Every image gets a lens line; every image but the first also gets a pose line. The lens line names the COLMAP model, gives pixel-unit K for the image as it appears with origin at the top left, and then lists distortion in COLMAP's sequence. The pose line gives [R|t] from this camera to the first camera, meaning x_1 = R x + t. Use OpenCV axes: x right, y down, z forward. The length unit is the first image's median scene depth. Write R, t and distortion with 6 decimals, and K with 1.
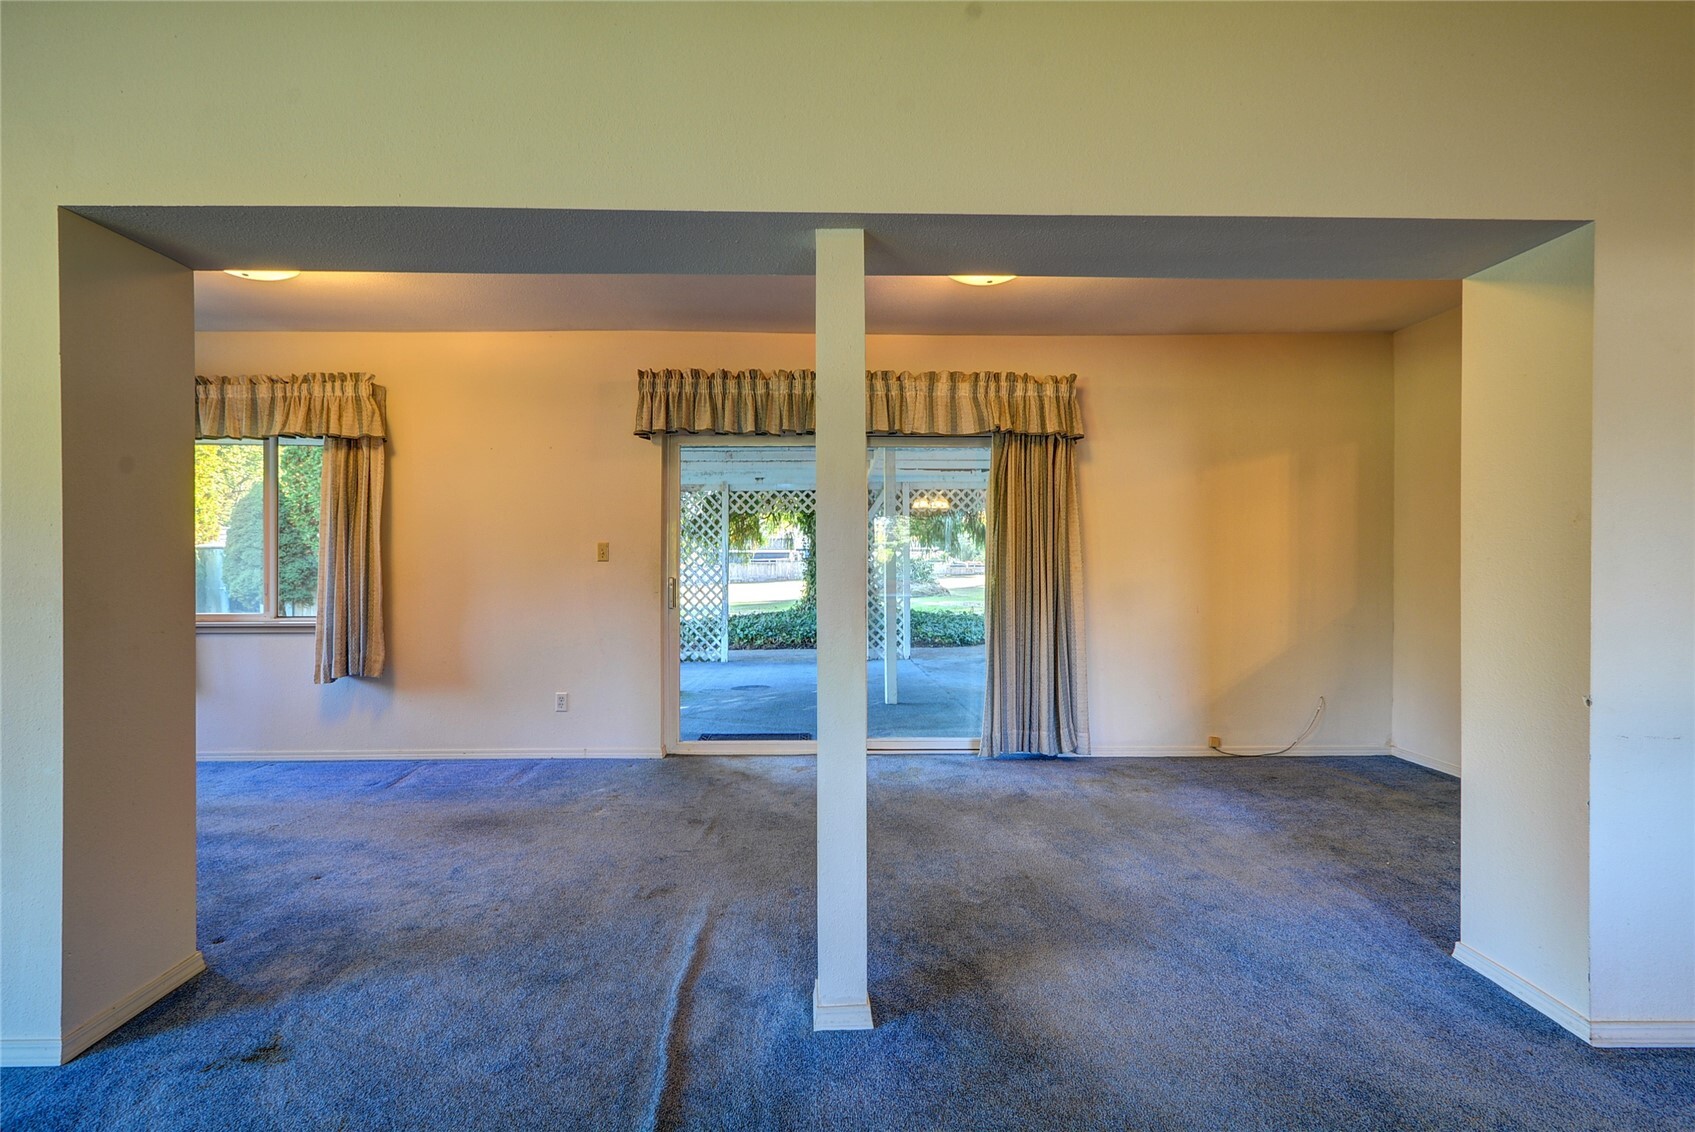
lens RADIAL K [[751.4, 0, 839.6], [0, 751.4, 564.4], [0, 0, 1]] dist [0.008499, -0.004187]
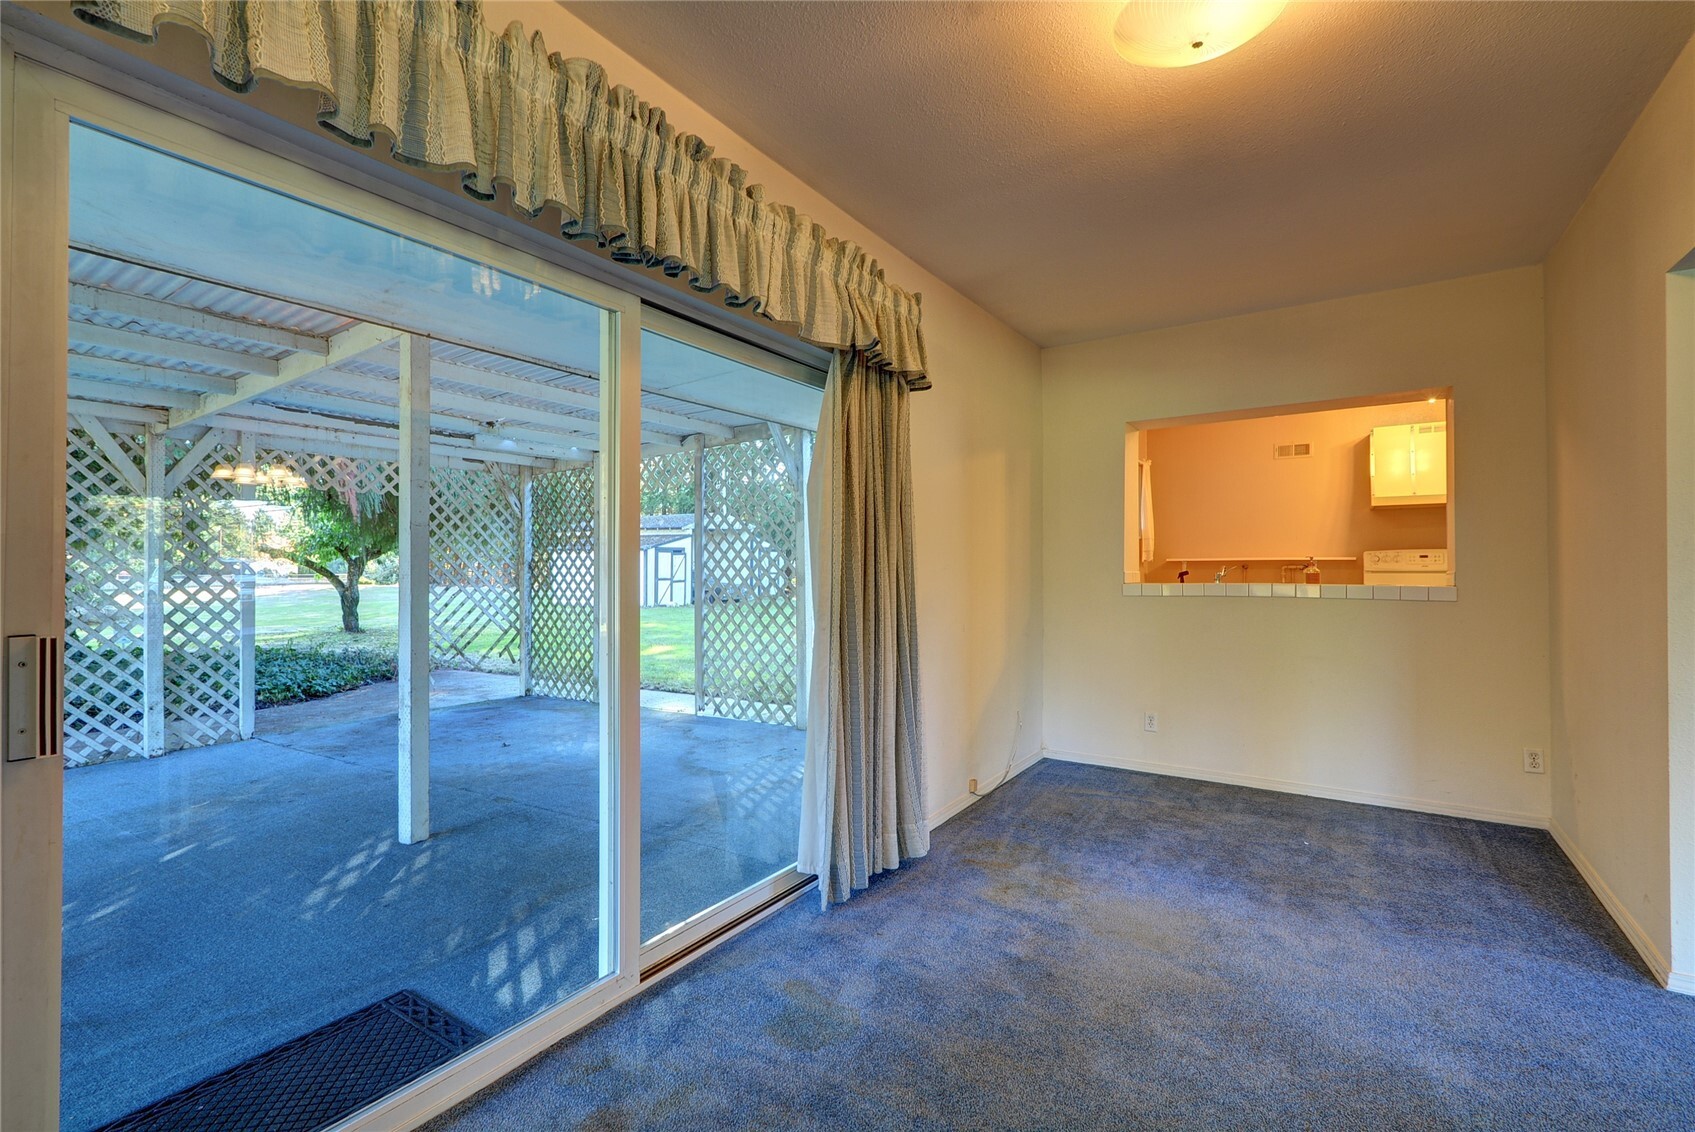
lens RADIAL K [[751.4, 0, 839.6], [0, 751.4, 564.4], [0, 0, 1]] dist [0.008499, -0.004187]
pose [[0.576964, 0.005896, 0.816748, -0.284104], [0.003615, 0.999946, -0.009772, -0.002398], [-0.816762, 0.008590, 0.576911, 0.672006]]
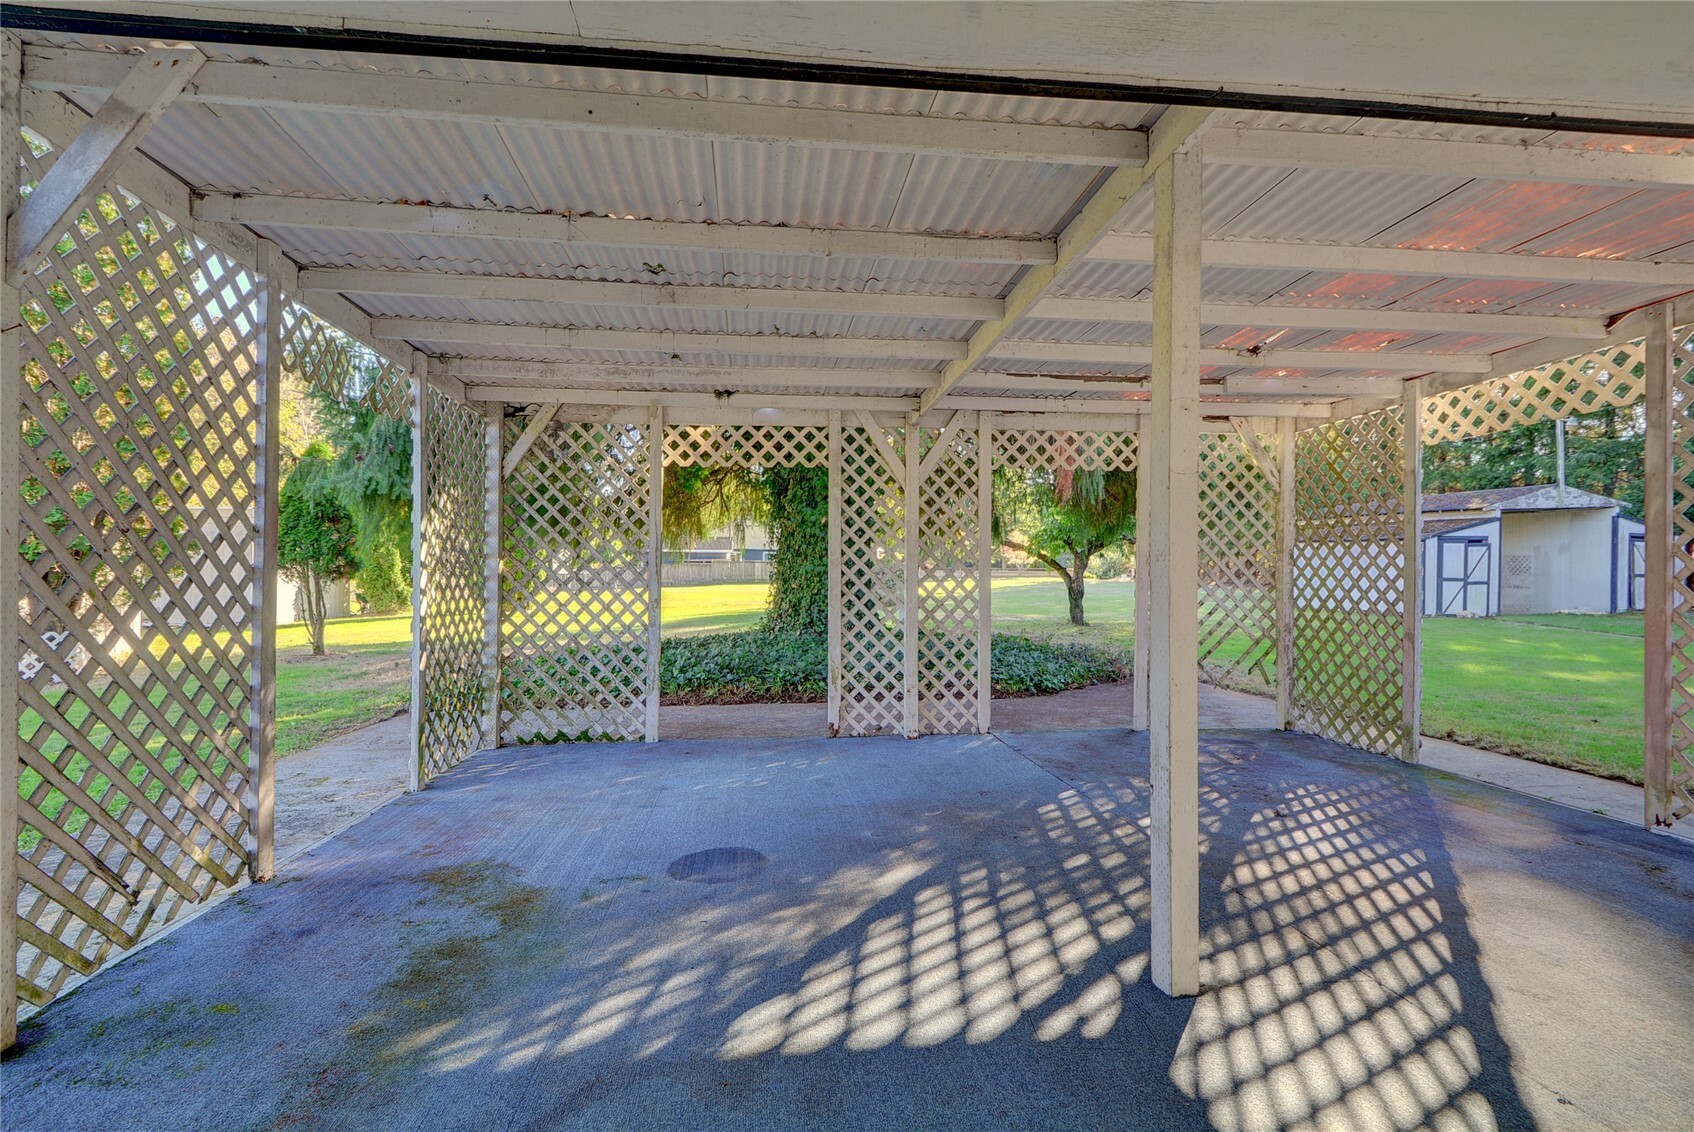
lens RADIAL K [[771.5, 0, 835.9], [0, 771.5, 562.5], [0, 0, 1]] dist [0.016463, -0.010476]
pose [[0.996842, 0.008994, 0.078904, -0.153822], [-0.008543, 0.999945, -0.006051, 0.008997], [-0.078955, 0.005358, 0.996864, 1.009240]]
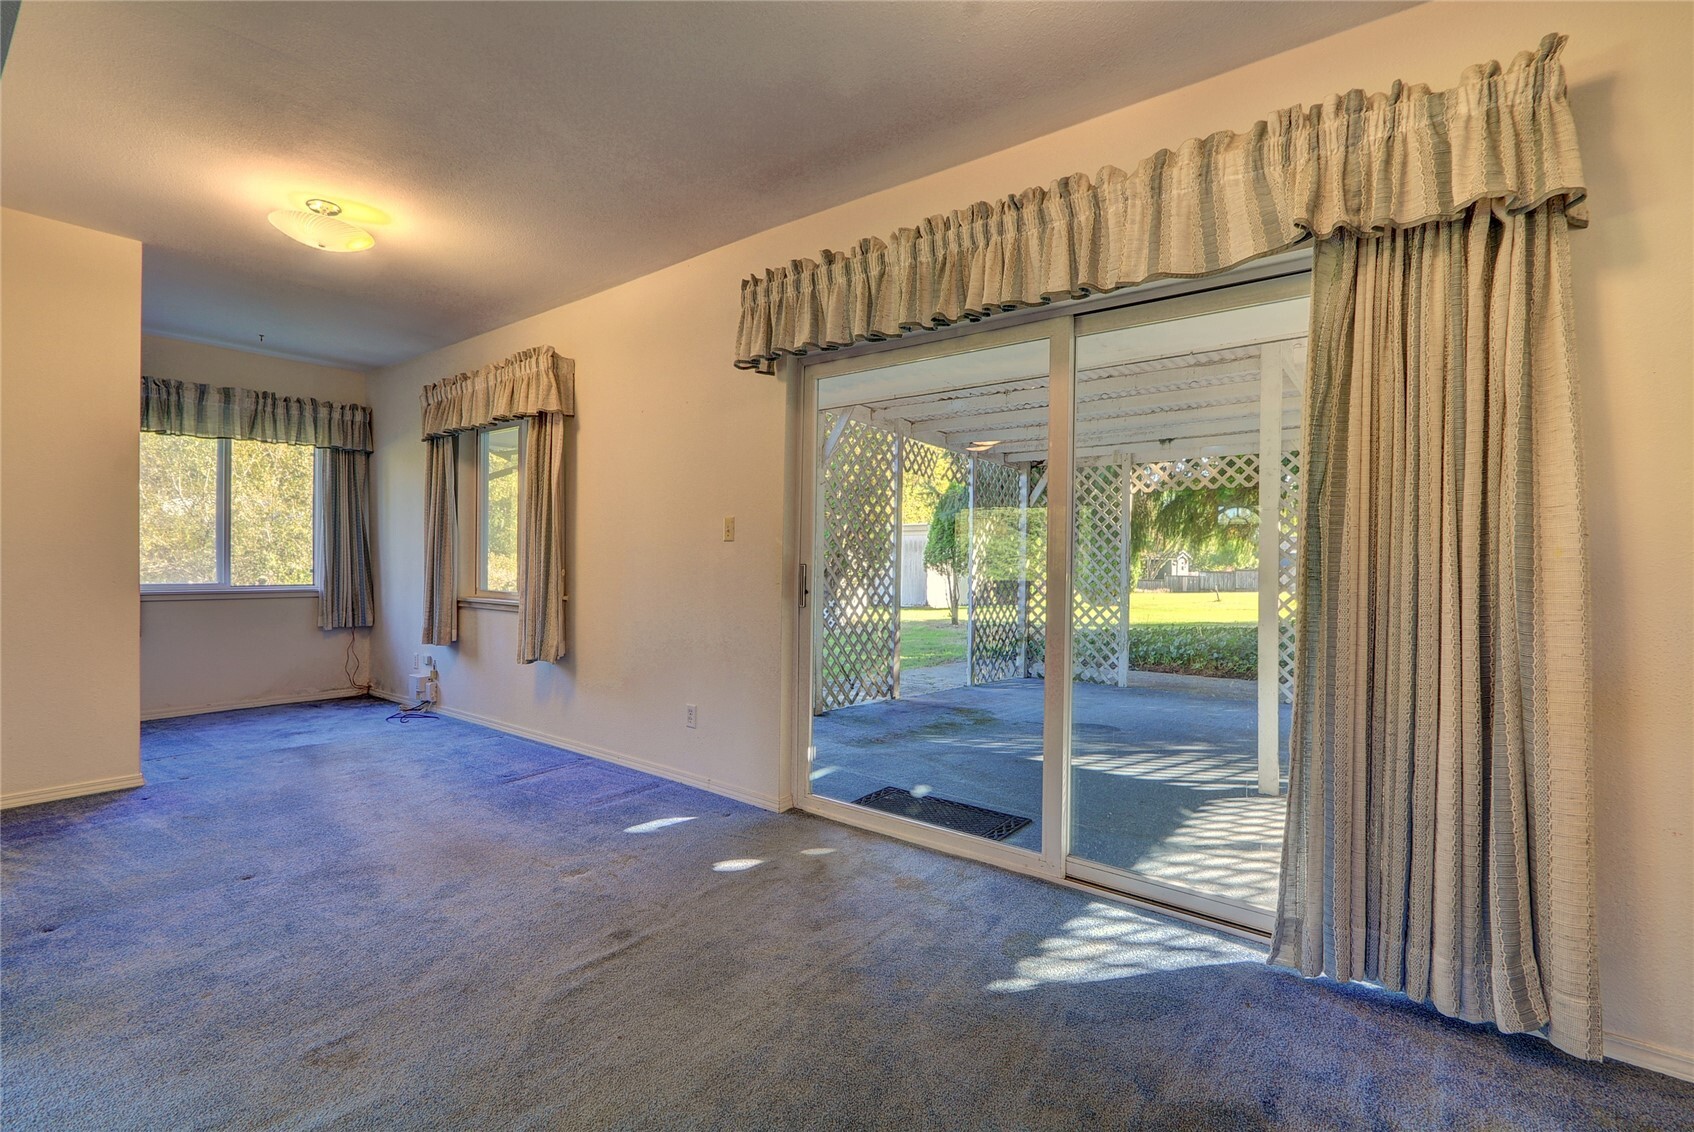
lens RADIAL K [[771.5, 0, 835.9], [0, 771.5, 562.5], [0, 0, 1]] dist [0.016463, -0.010476]
pose [[0.767540, 0.012009, -0.640888, 0.288844], [-0.015251, 0.999884, 0.000471, 0.016295], [0.640819, 0.009413, 0.767634, 0.474942]]
